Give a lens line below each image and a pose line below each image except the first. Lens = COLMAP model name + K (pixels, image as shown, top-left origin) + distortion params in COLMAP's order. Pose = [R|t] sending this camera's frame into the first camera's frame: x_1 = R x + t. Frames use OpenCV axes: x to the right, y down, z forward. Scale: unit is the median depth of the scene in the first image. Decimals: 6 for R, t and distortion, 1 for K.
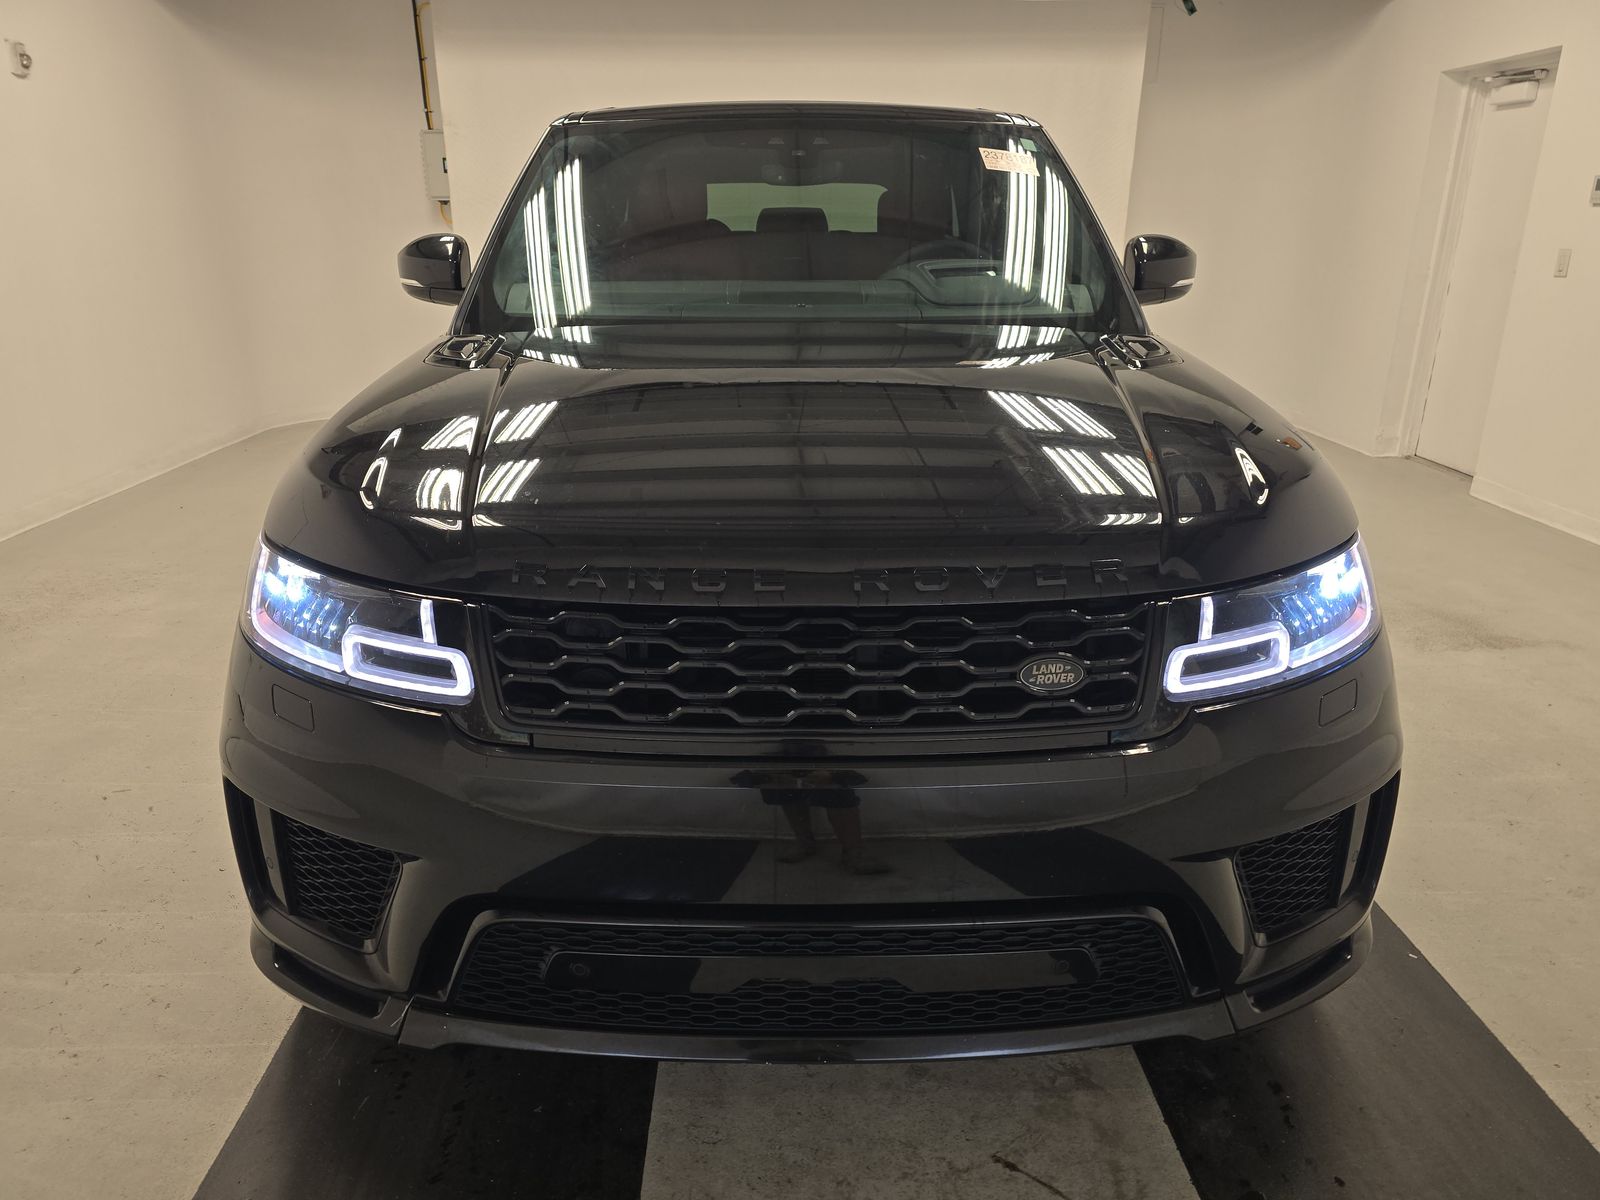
lens RADIAL K [[1077.2, 0, 800.0], [0, 1077.2, 600.0], [0, 0, 1]] dist [0.000780, -0.042021]
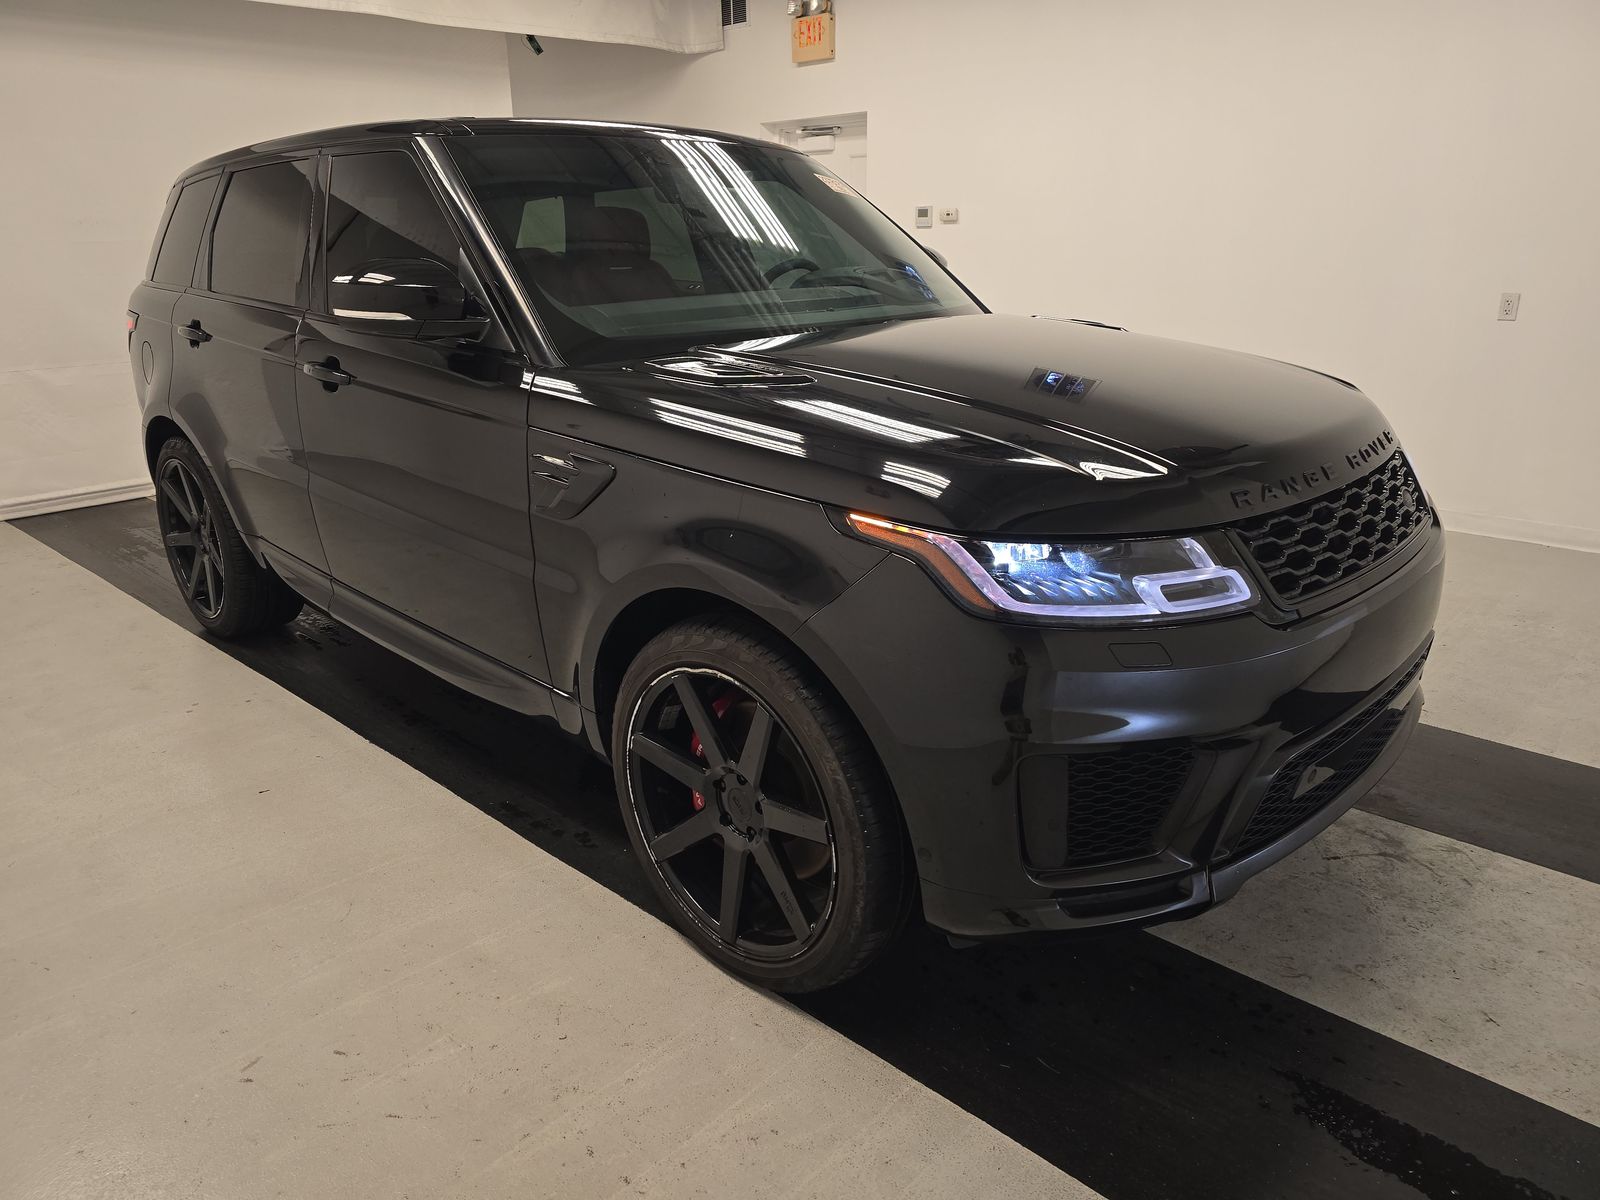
lens RADIAL K [[1077.2, 0, 800.0], [0, 1077.2, 600.0], [0, 0, 1]] dist [0.000780, -0.042021]
pose [[0.684762, -0.221884, 0.694168, -1.487792], [0.237926, 0.968396, 0.074836, -0.124538], [-0.688834, 0.113916, 0.715913, 0.438322]]
